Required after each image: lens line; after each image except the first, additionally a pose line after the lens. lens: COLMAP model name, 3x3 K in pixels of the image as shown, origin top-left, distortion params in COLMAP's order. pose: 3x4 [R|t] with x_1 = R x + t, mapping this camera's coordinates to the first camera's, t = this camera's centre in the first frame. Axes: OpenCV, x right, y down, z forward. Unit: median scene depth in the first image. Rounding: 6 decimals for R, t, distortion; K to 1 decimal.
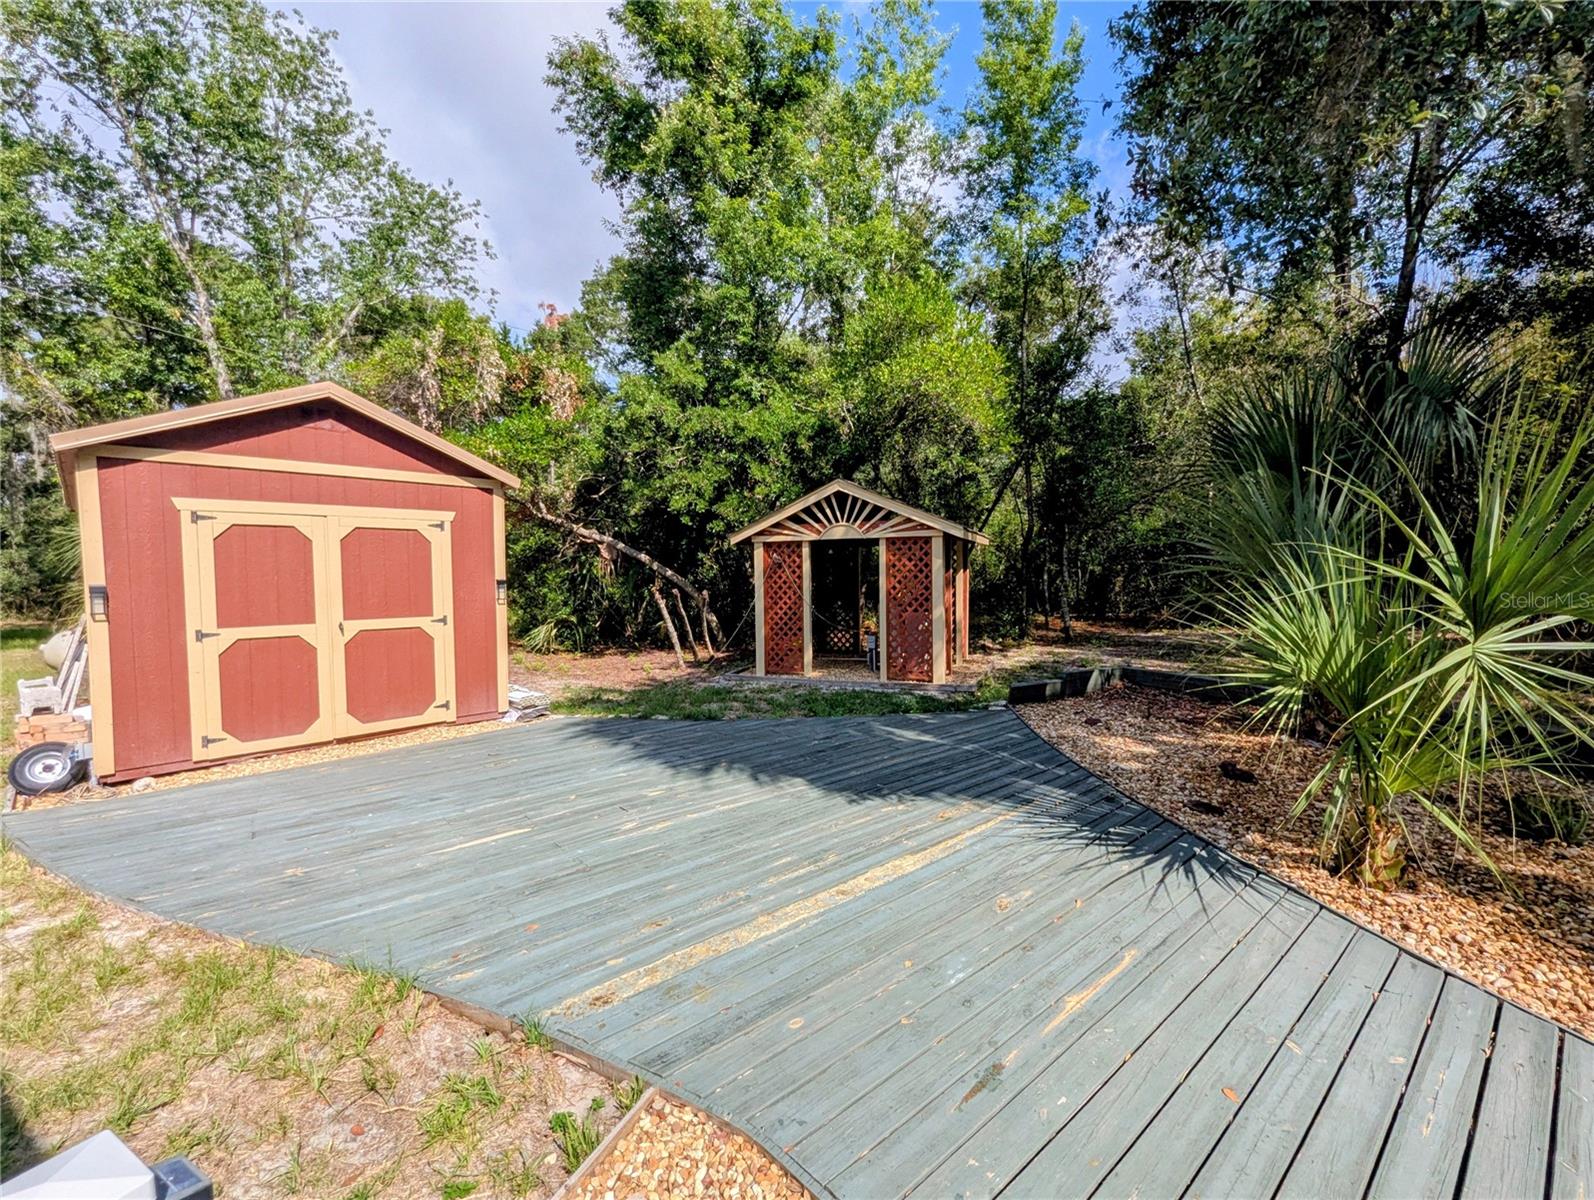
lens RADIAL K [[663.4, 0, 799.2], [0, 663.4, 603.5], [0, 0, 1]] dist [0.000602, -0.001154]
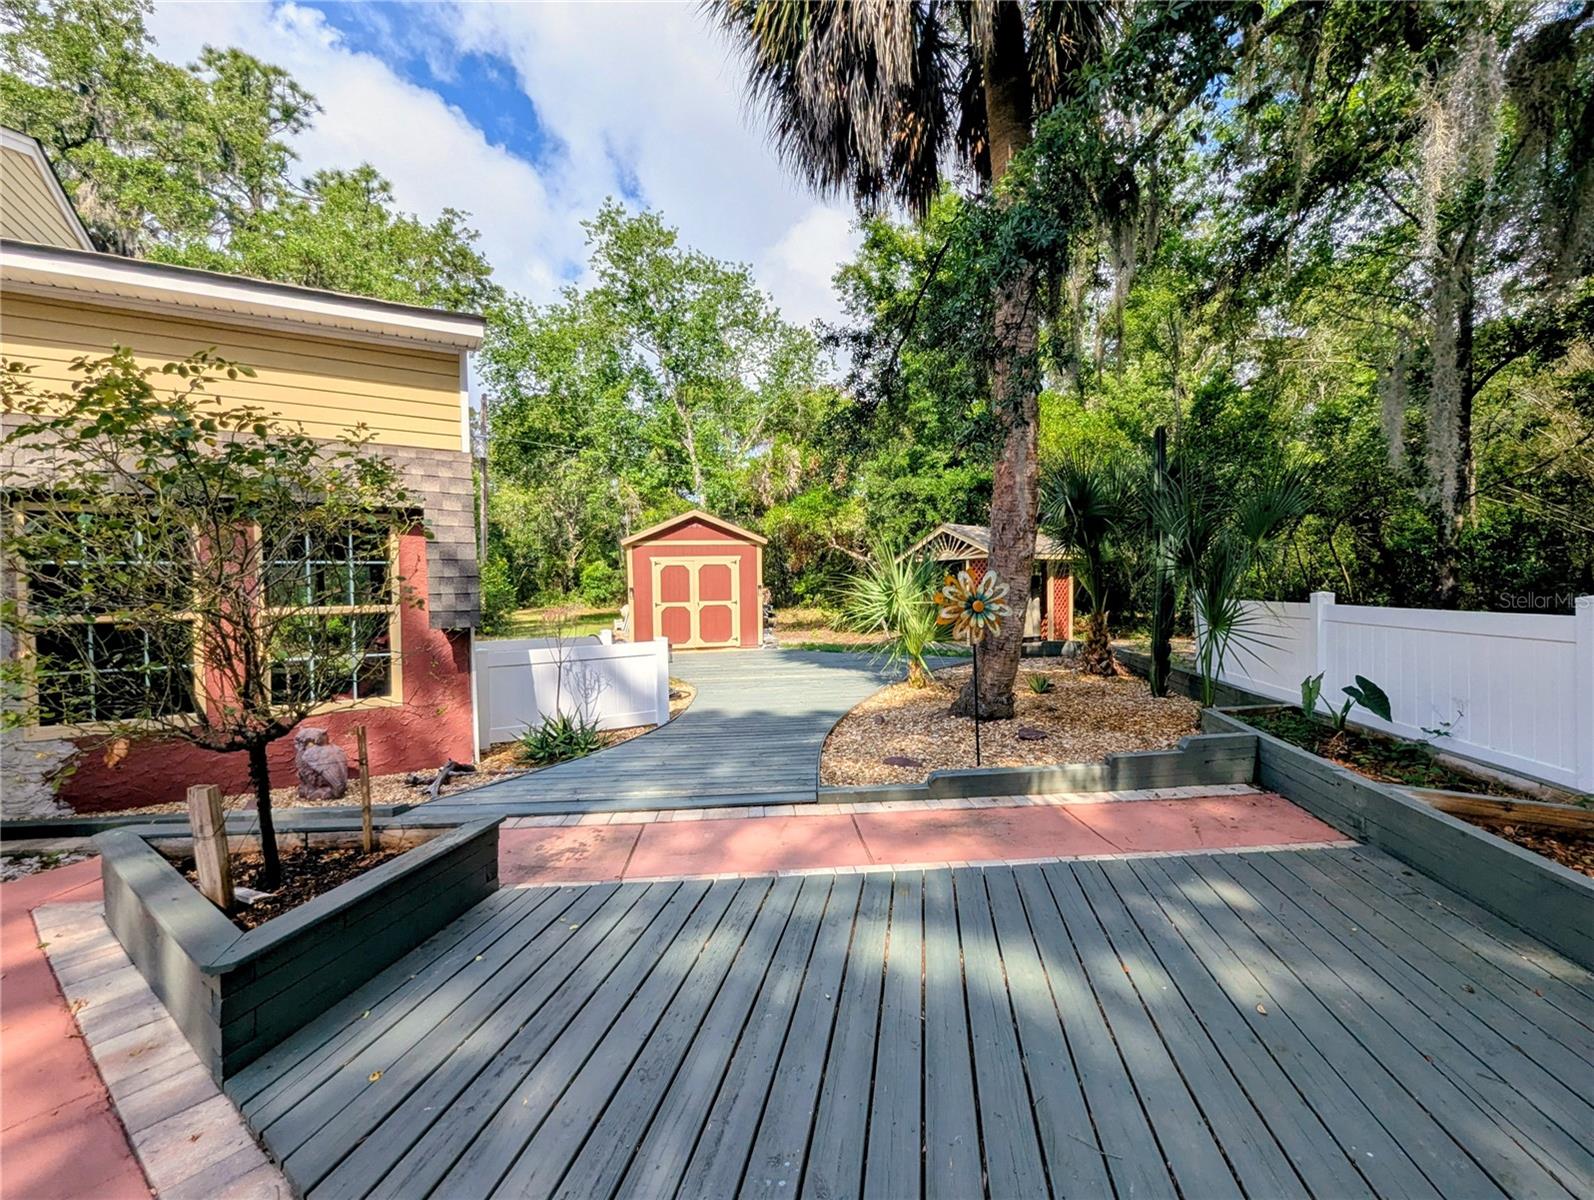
lens RADIAL K [[672.1, 0, 806.2], [0, 672.1, 603.9], [0, 0, 1]] dist [0.000764, 0.000203]
pose [[0.822344, 0.011697, -0.568870, 0.750720], [-0.017744, 0.999830, -0.005093, 0.027648], [0.568714, 0.014282, 0.822412, -0.598371]]
